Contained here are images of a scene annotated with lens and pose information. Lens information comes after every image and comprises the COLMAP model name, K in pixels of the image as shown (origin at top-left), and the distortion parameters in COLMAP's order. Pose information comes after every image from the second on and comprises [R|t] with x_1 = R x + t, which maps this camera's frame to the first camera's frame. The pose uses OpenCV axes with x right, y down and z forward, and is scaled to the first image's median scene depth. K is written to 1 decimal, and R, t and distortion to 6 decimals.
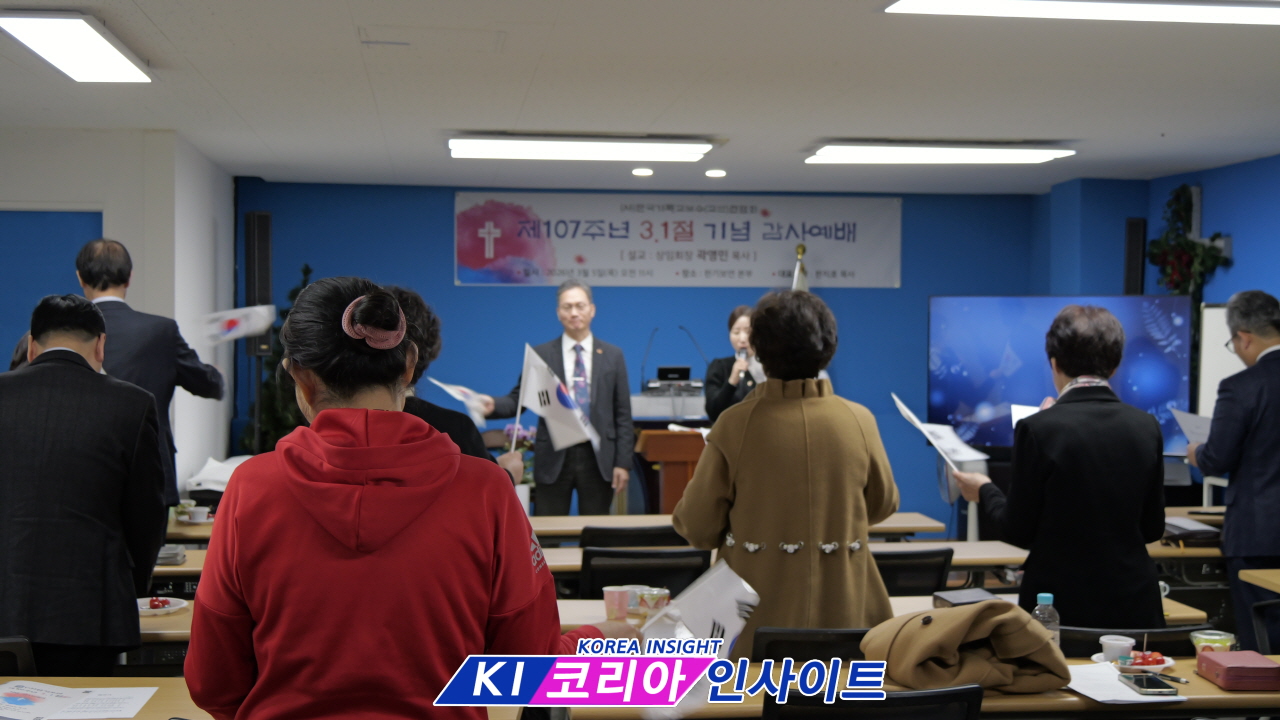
lens RADIAL K [[1832.3, 0, 637.3], [0, 1832.3, 360.4], [0, 0, 1]] dist [0.042629, 0.000000]
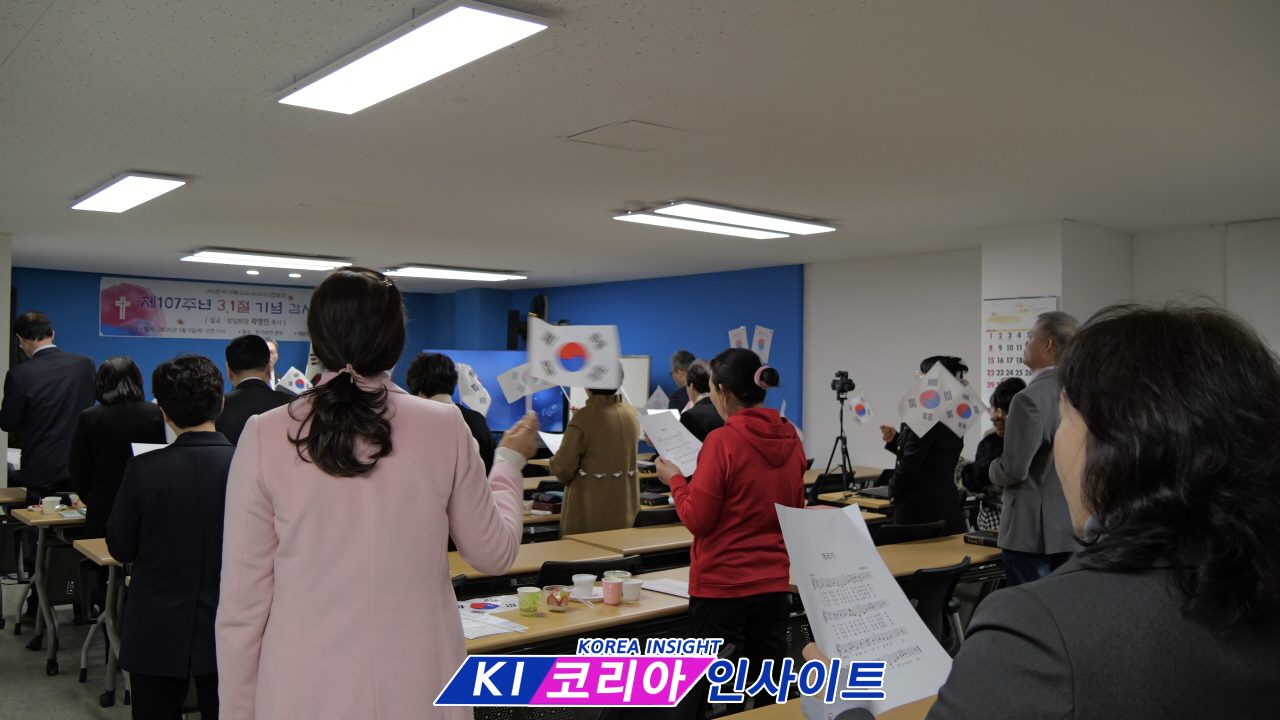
lens RADIAL K [[1076.7, 0, 638.7], [0, 1076.7, 360.0], [0, 0, 1]] dist [0.004258, 0.002532]
pose [[0.839680, 0.010554, 0.542979, -0.208971], [0.000657, 0.999791, -0.020450, -0.001608], [-0.543082, 0.017529, 0.839497, -0.020028]]
